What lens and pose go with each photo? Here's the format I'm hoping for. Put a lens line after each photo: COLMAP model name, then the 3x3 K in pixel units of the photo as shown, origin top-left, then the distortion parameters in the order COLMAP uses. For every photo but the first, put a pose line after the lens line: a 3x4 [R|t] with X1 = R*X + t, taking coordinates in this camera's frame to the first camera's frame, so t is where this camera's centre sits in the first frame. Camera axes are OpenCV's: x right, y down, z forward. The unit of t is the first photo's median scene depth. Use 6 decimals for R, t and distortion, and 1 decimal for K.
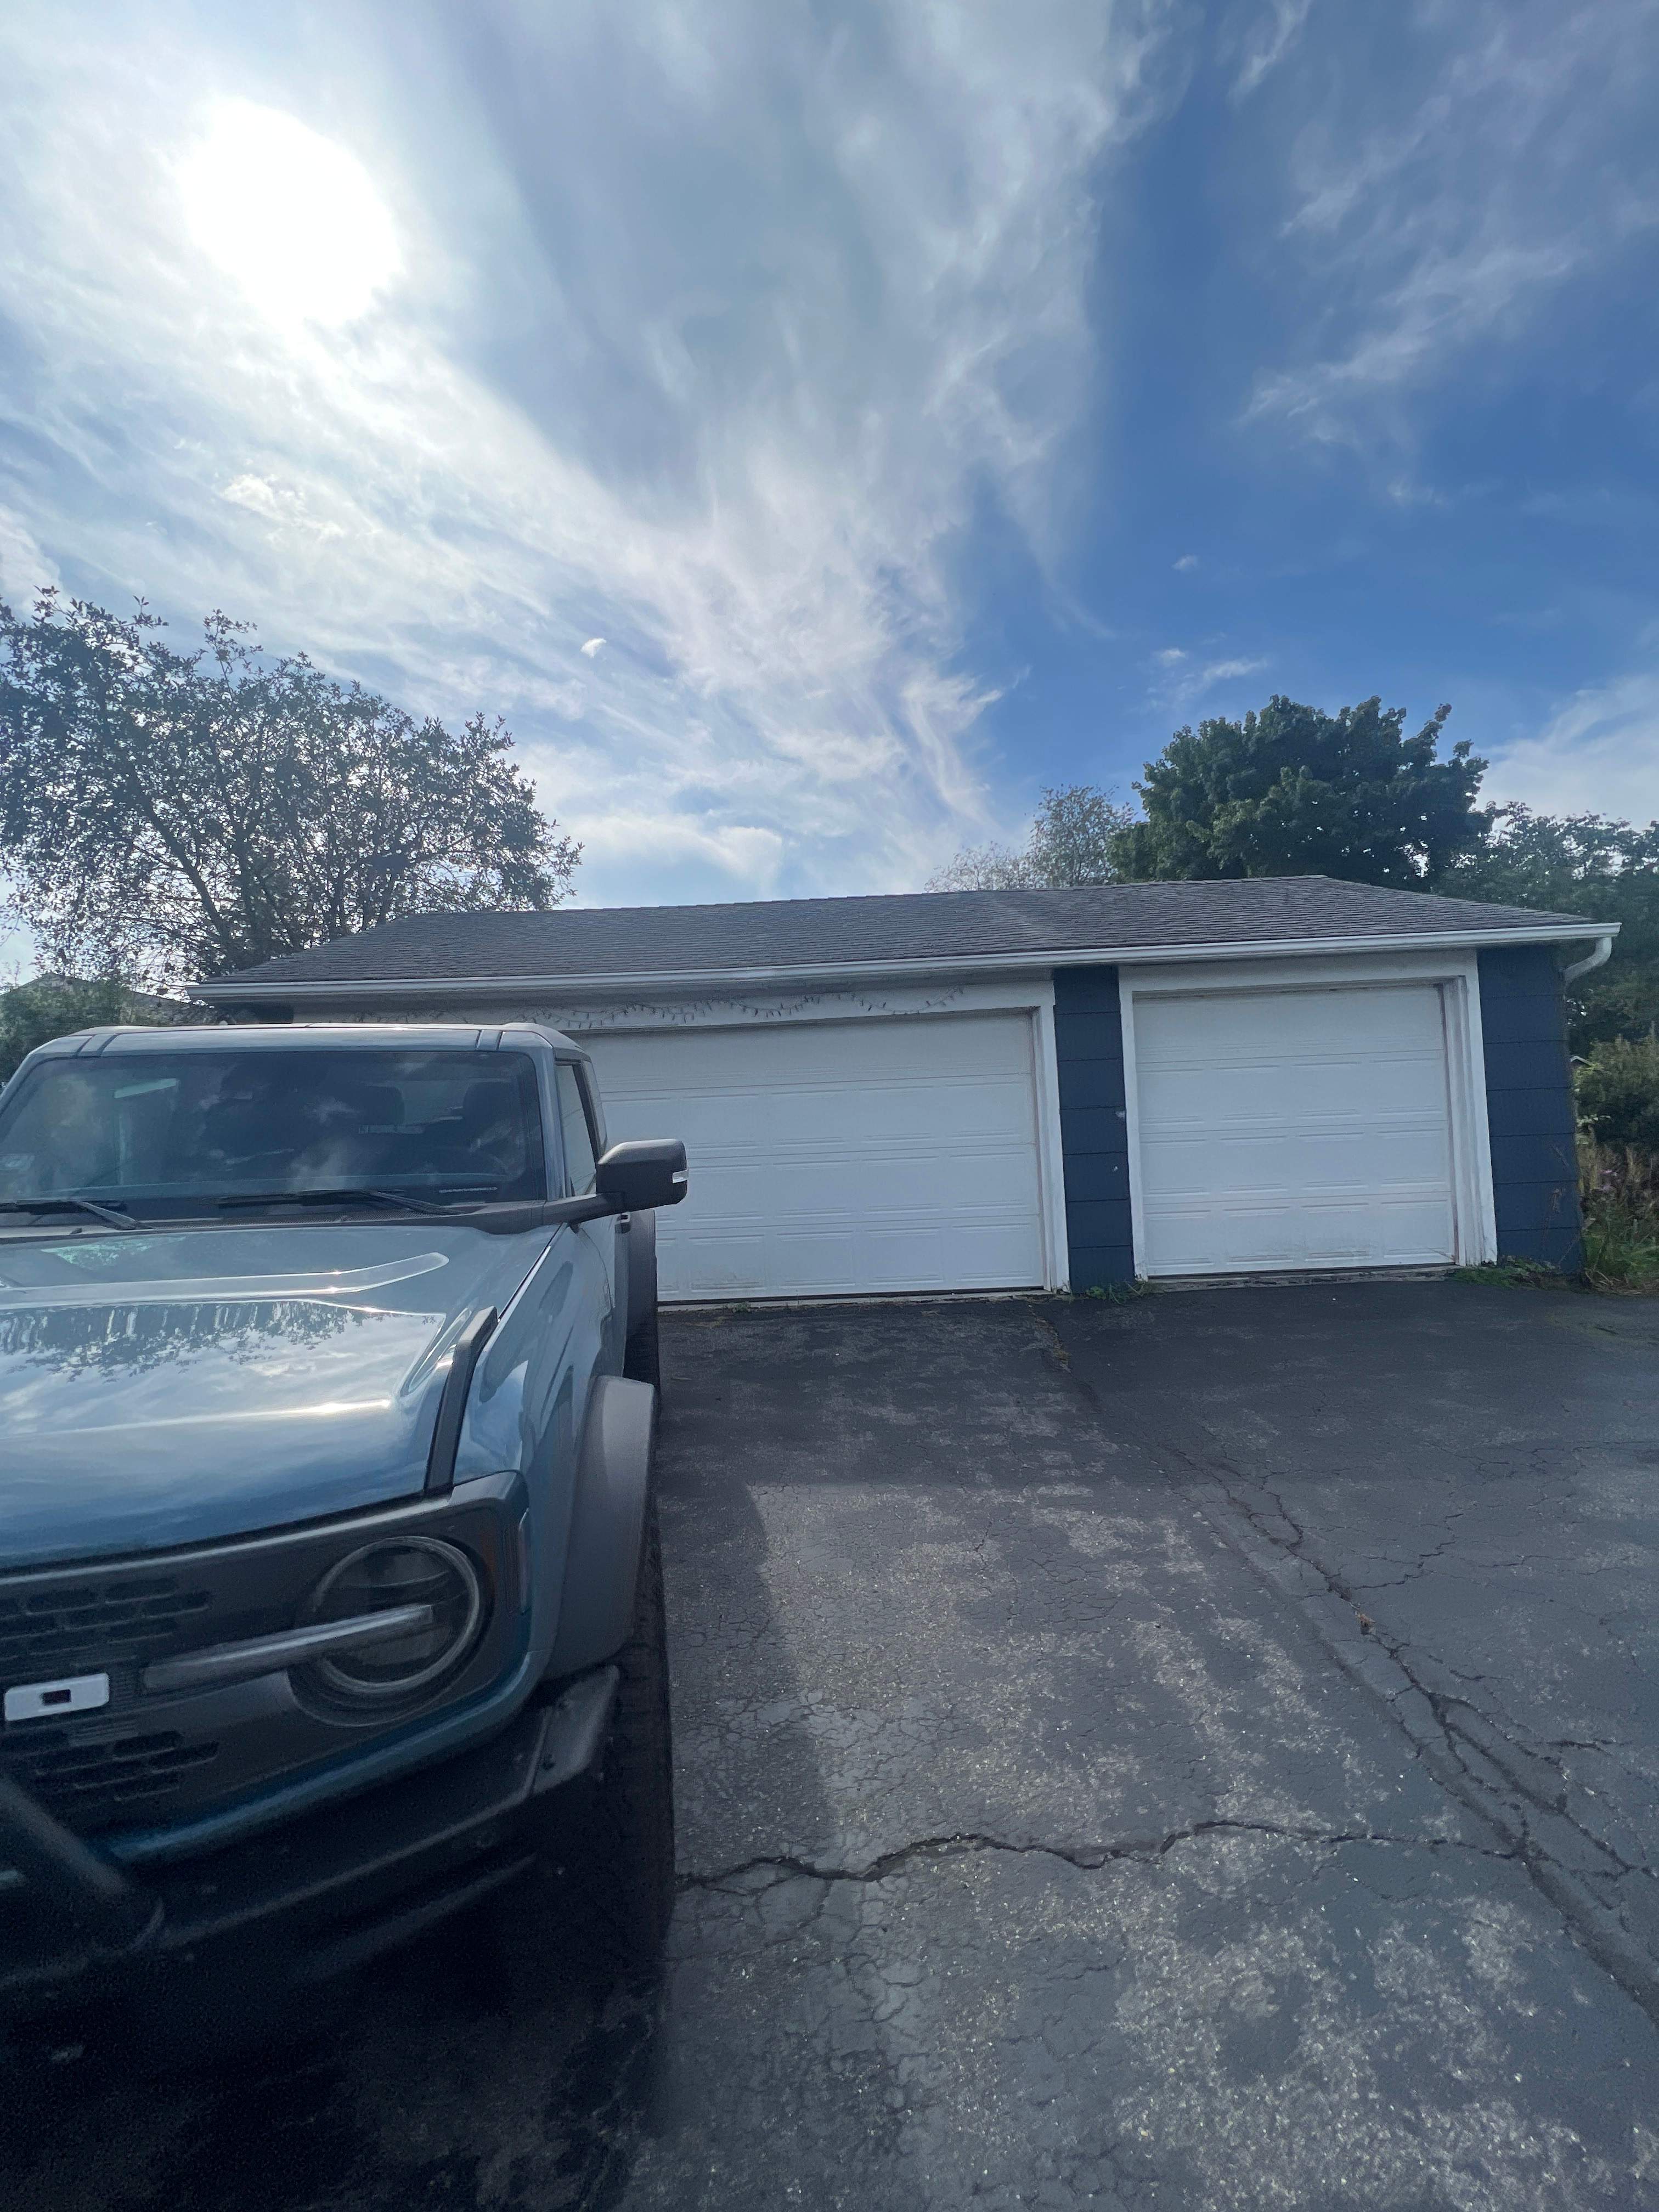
lens RADIAL K [[878.8, 0, 824.3], [0, 878.8, 1113.2], [0, 0, 1]] dist [-0.002471, 0.000011]
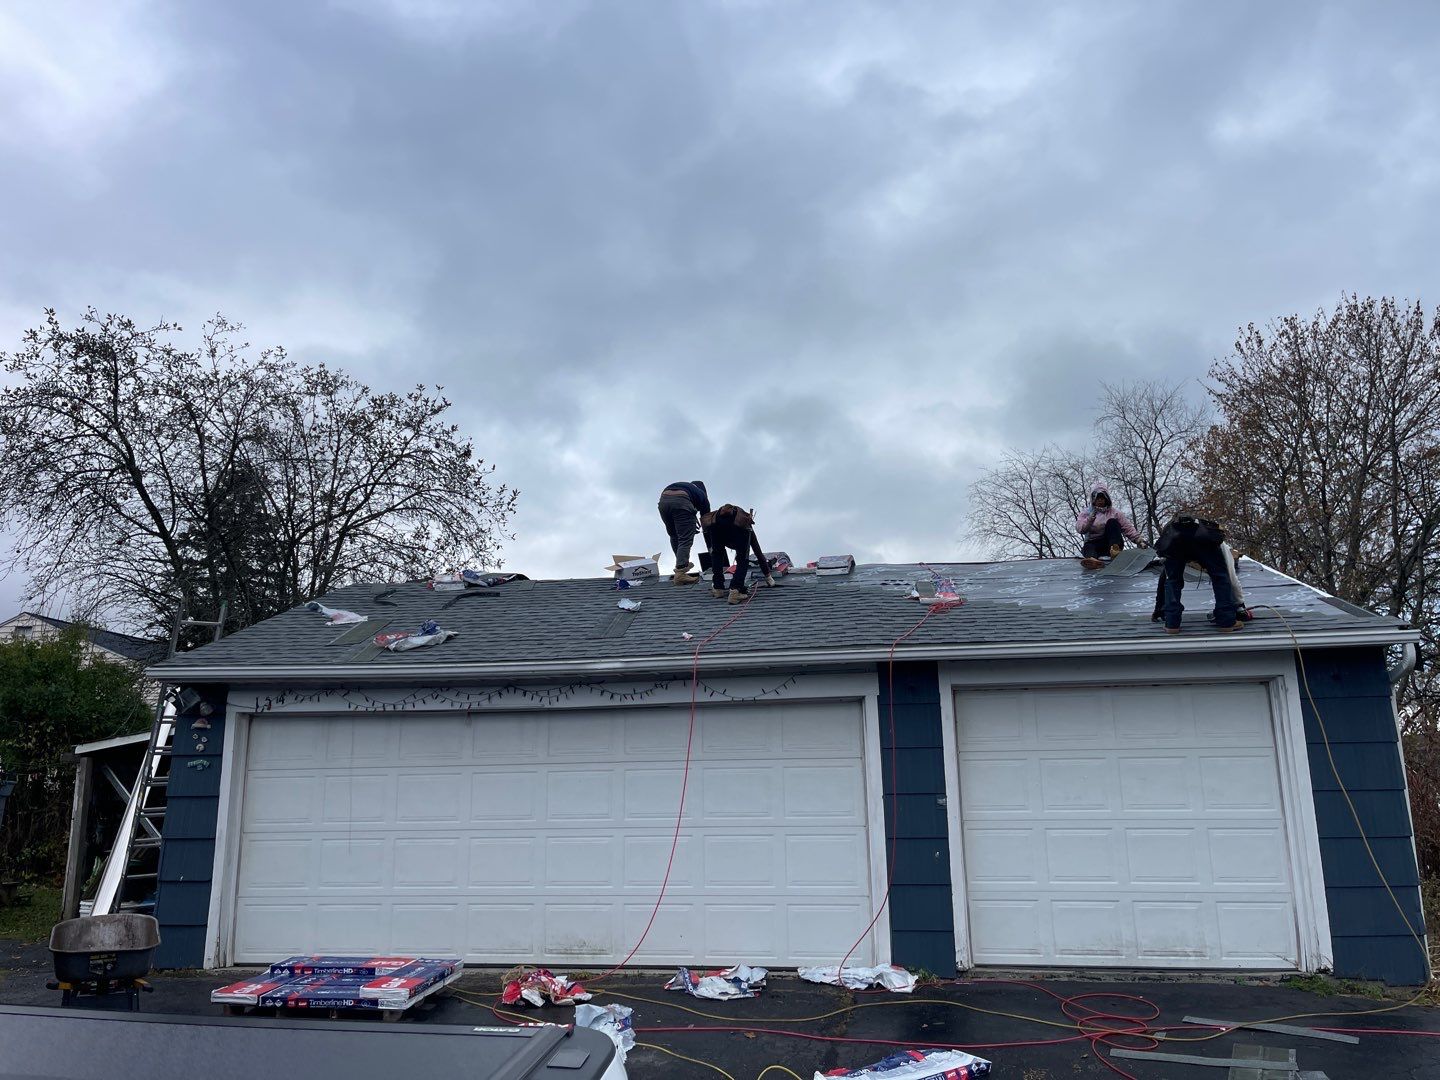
lens RADIAL K [[1080.4, 0, 714.6], [0, 1080.4, 554.2], [0, 0, 1]] dist [0.073491, -0.097038]
pose [[0.989399, 0.000056, -0.145222, 0.254985], [-0.026713, 0.983006, -0.181621, -0.045409], [0.142744, 0.183575, 0.972586, -0.369031]]
